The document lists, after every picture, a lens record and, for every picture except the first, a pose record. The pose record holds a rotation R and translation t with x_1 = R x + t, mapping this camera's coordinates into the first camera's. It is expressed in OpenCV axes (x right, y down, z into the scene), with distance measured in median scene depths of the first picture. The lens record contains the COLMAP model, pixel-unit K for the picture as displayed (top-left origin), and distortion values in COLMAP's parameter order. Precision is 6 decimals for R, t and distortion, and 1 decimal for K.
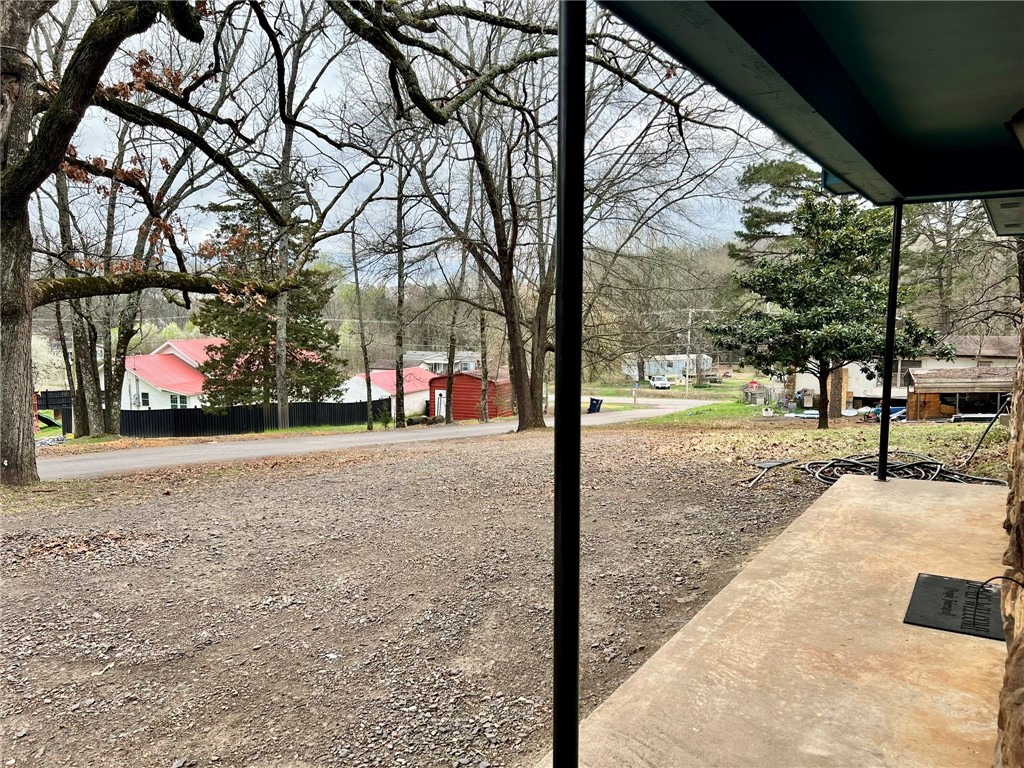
lens RADIAL K [[770.2, 0, 509.9], [0, 770.2, 387.2], [0, 0, 1]] dist [0.055829, -0.000200]
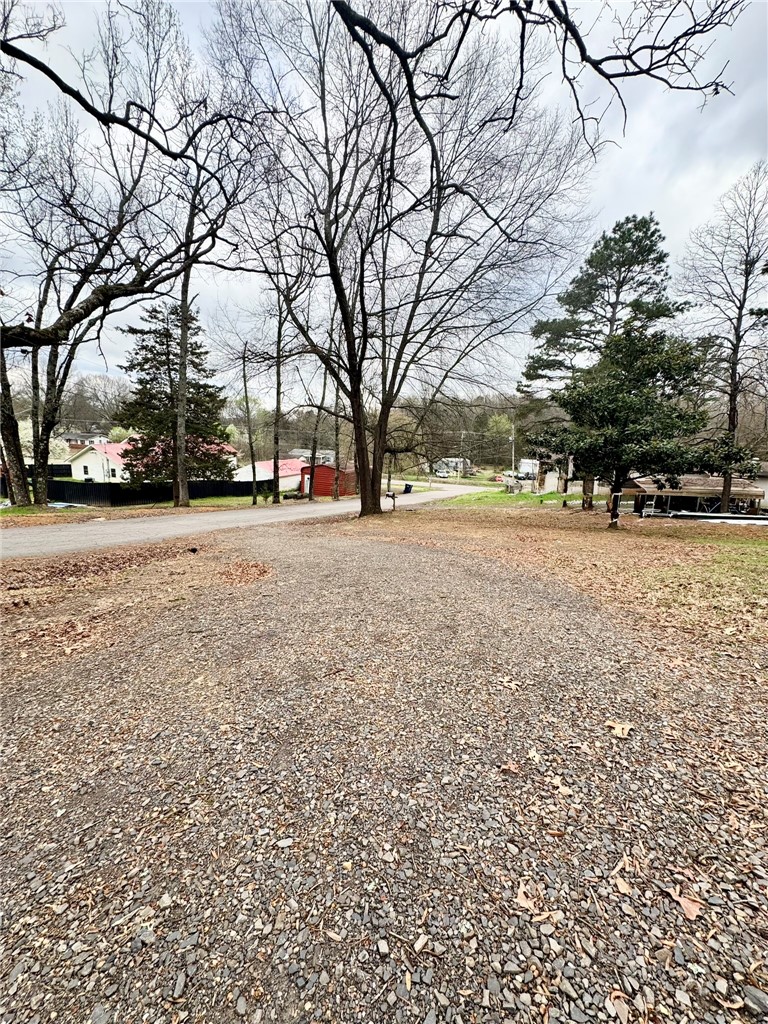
lens RADIAL K [[408.2, 0, 388.2], [0, 408.2, 510.9], [0, 0, 1]] dist [-0.002567, 0.000529]
pose [[0.995705, 0.032864, 0.086551, -0.001625], [-0.040970, 0.994766, 0.093610, -0.011134], [-0.083022, -0.096754, 0.991840, 0.248889]]
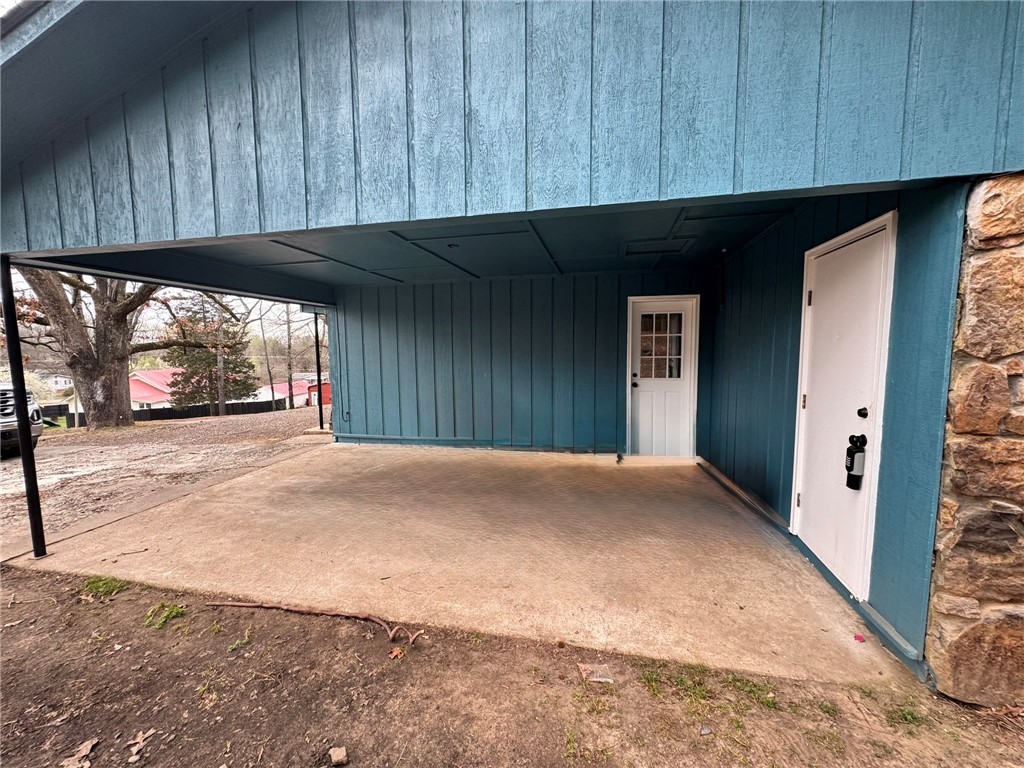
lens RADIAL K [[408.2, 0, 508.6], [0, 408.2, 385.5], [0, 0, 1]] dist [-0.002567, 0.000529]
pose [[0.938824, -0.041008, 0.341946, 0.023501], [0.044295, 0.999017, -0.001805, 0.013081], [-0.341536, 0.016841, 0.939718, -0.167663]]
